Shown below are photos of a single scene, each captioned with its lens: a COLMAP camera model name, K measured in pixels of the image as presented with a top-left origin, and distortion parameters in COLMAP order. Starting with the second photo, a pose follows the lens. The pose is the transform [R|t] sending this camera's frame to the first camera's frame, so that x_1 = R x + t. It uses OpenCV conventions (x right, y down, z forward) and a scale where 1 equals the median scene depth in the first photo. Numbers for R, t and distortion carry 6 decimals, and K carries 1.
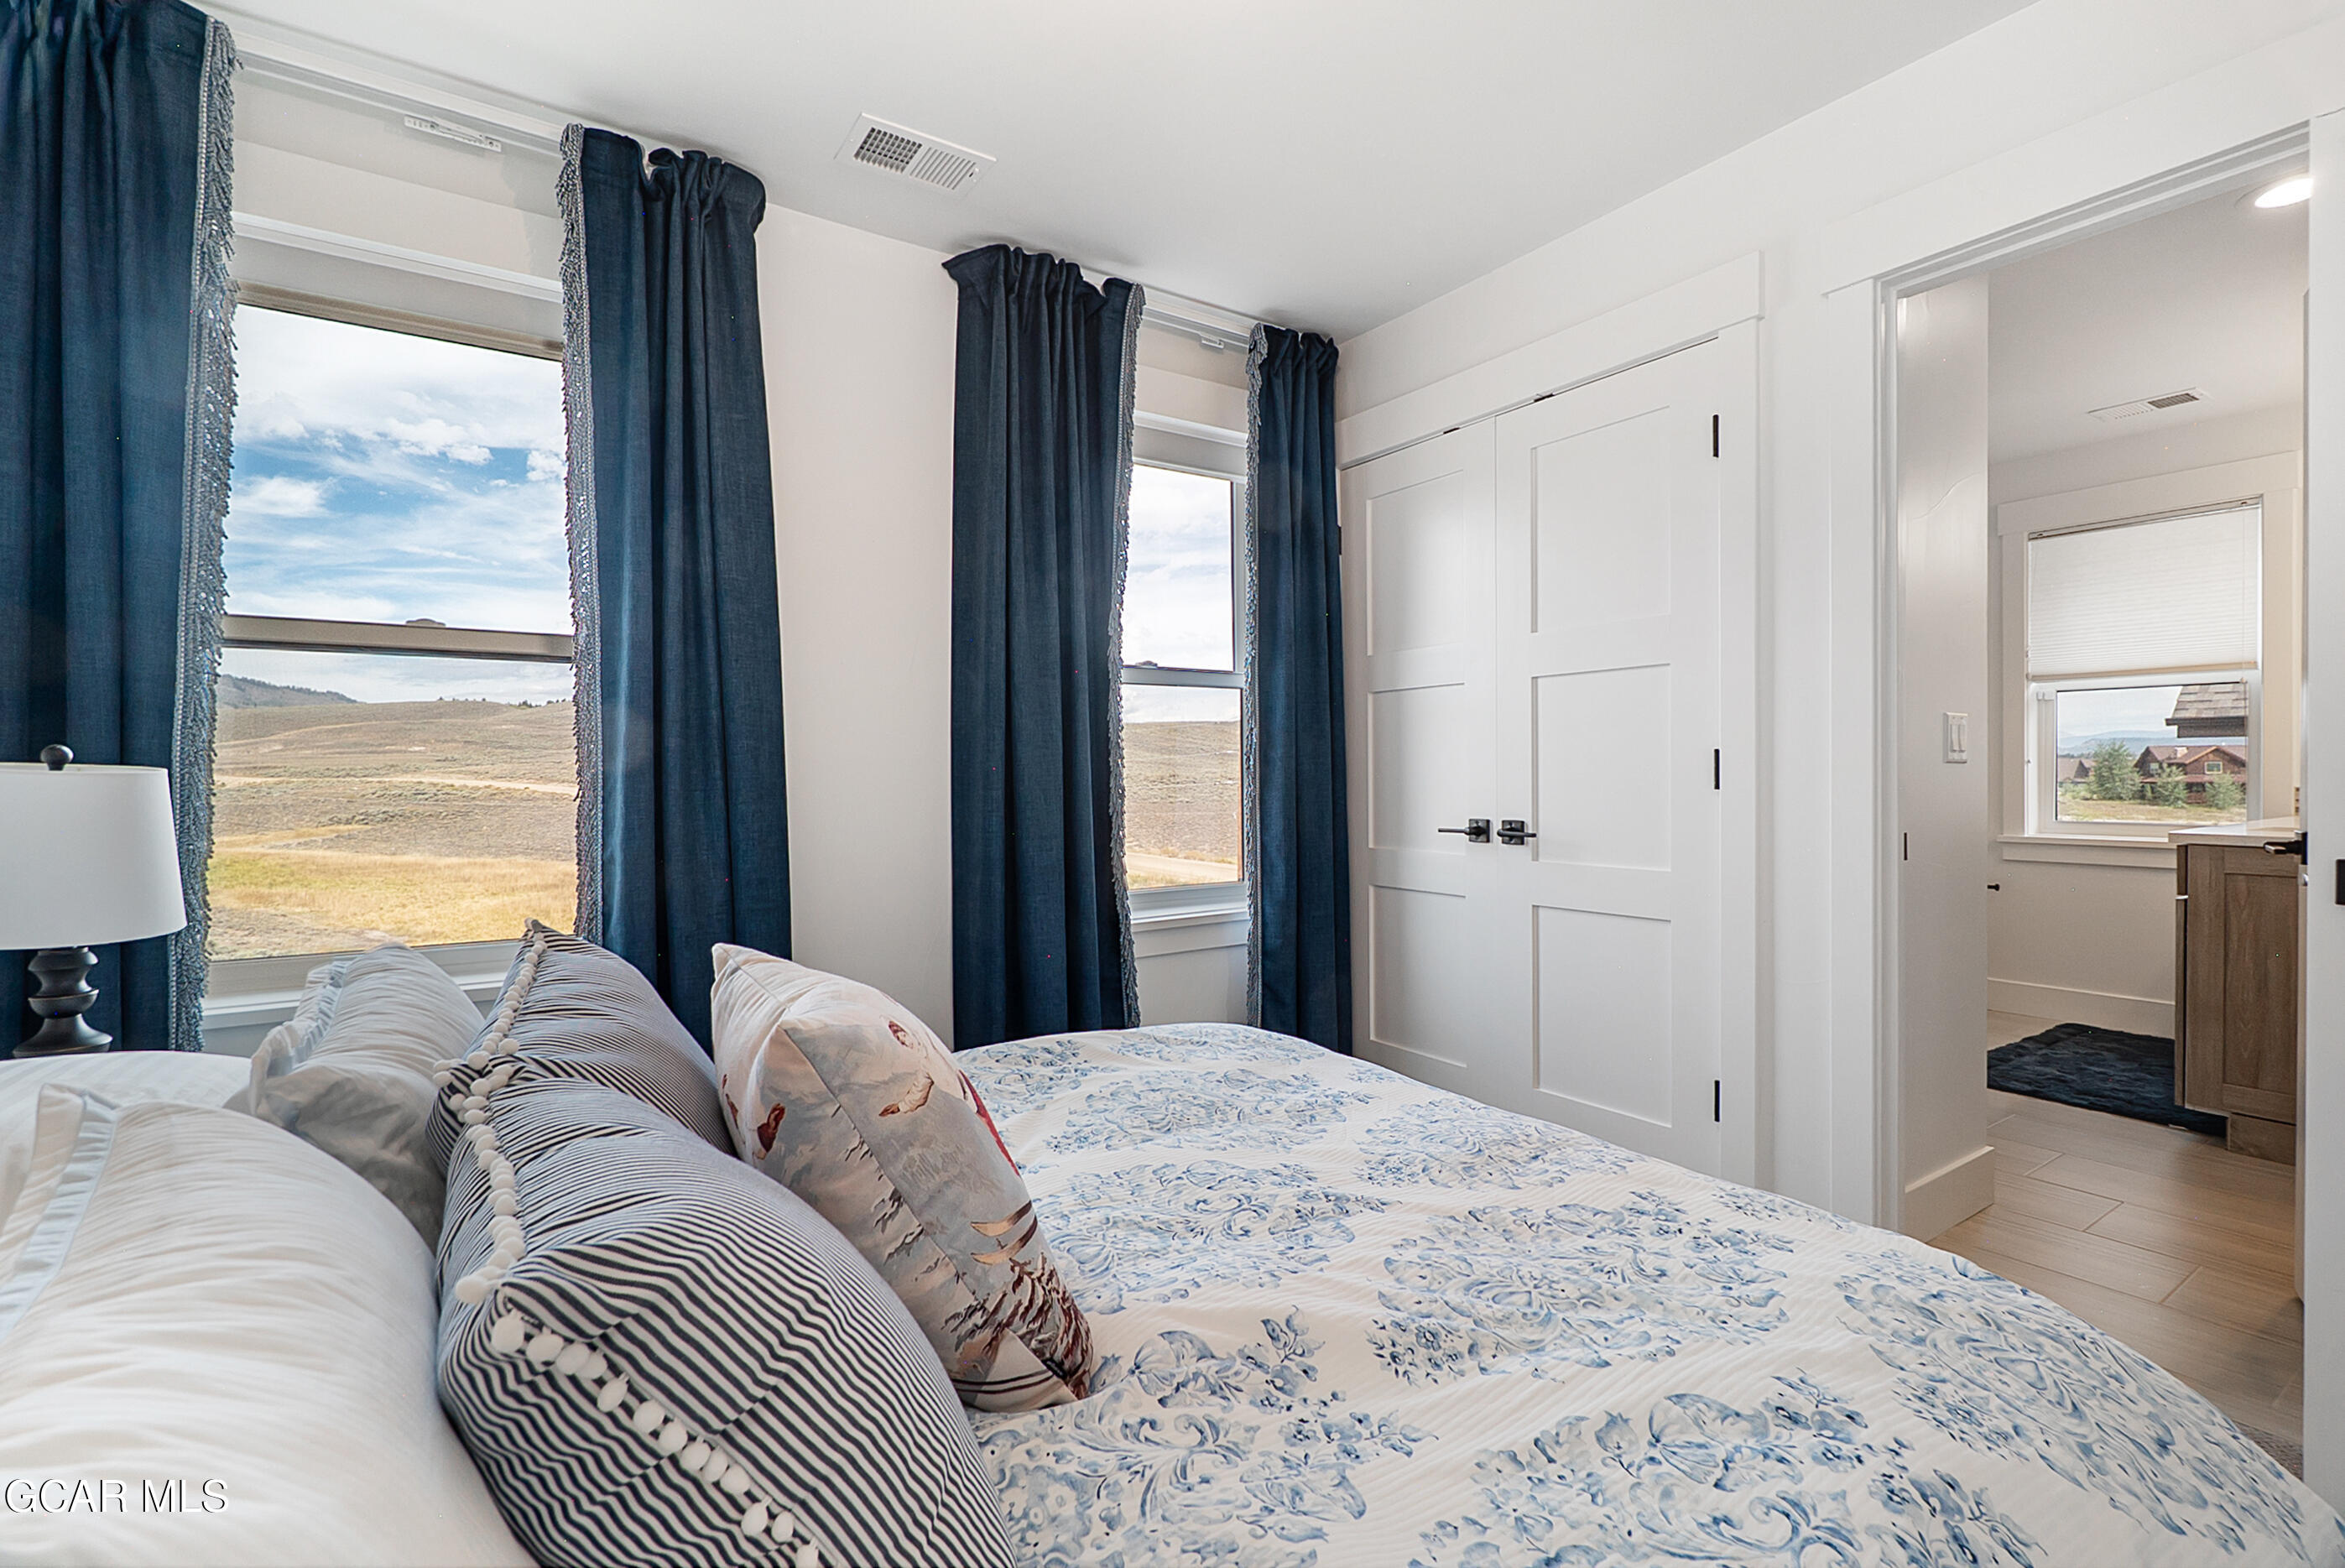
lens RADIAL K [[1063.1, 0, 1074.1], [0, 1063.1, 815.1], [0, 0, 1]] dist [-0.020589, 0.004205]
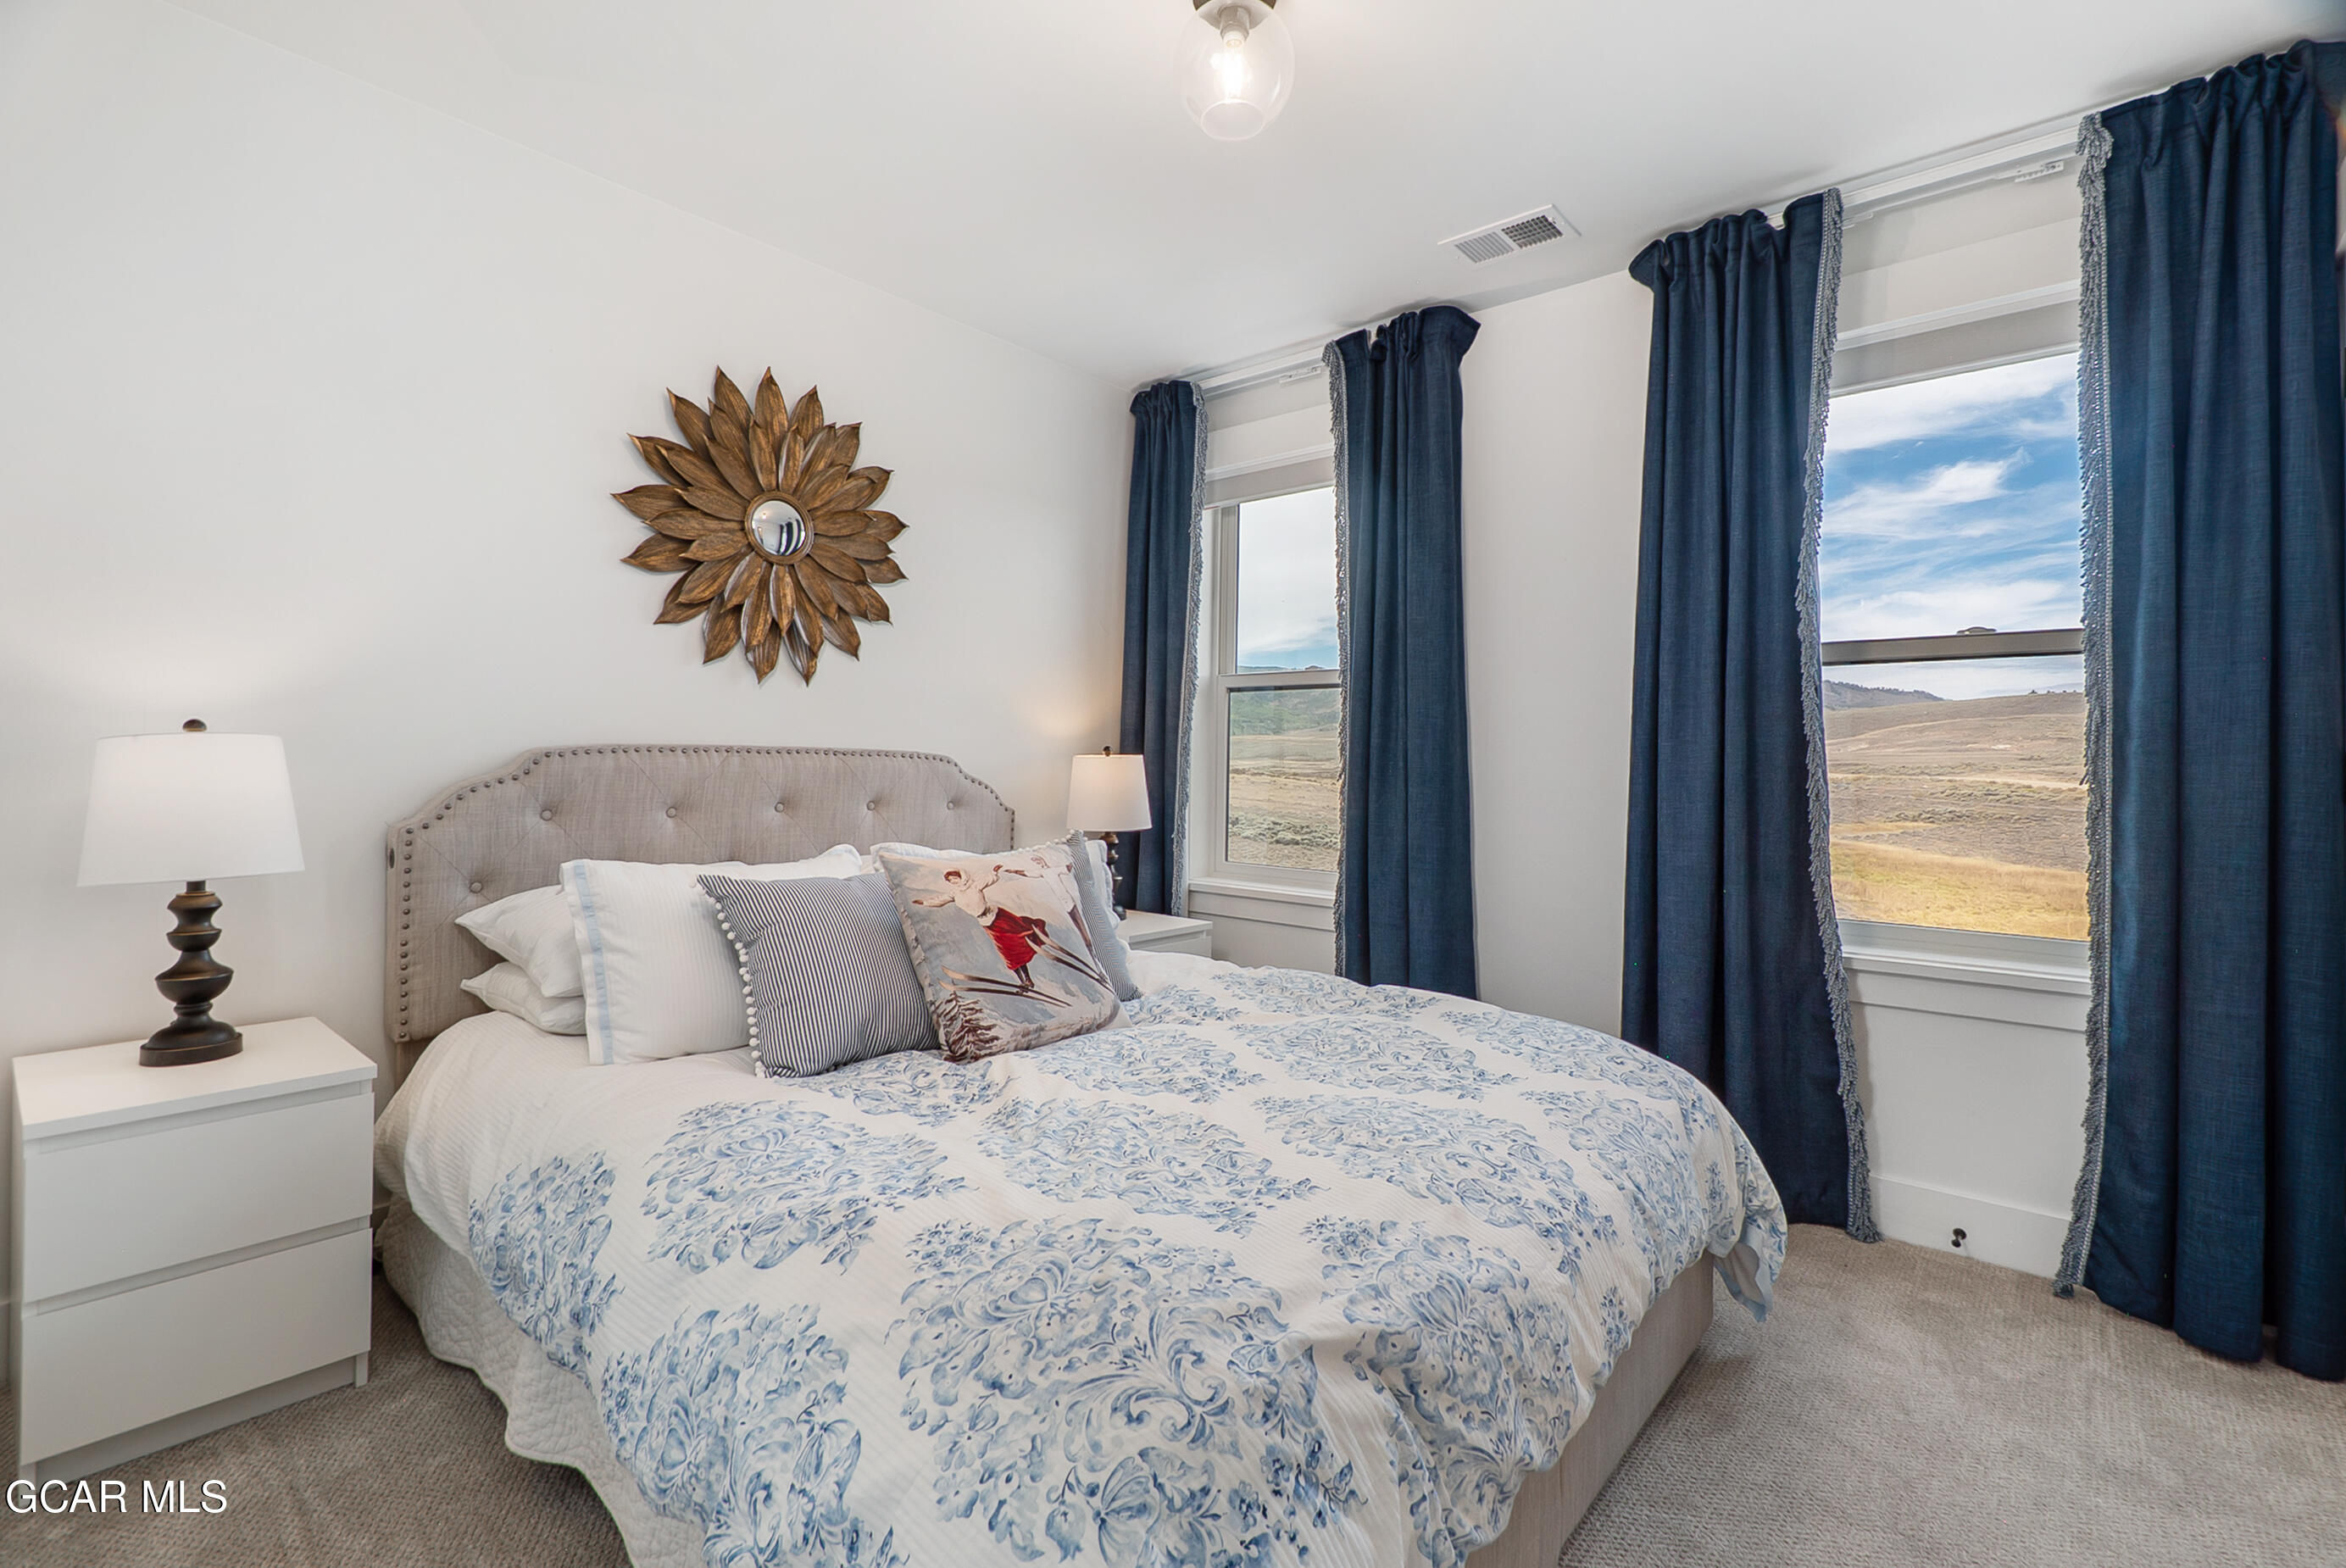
lens RADIAL K [[1041.1, 0, 1173.0], [0, 1041.1, 784.0], [0, 0, 1]] dist [0.000352, 0.000254]
pose [[0.292408, 0.029351, -0.955843, 0.715815], [-0.055850, 0.998347, 0.013571, -0.013698], [0.954661, 0.049416, 0.293564, 0.281460]]
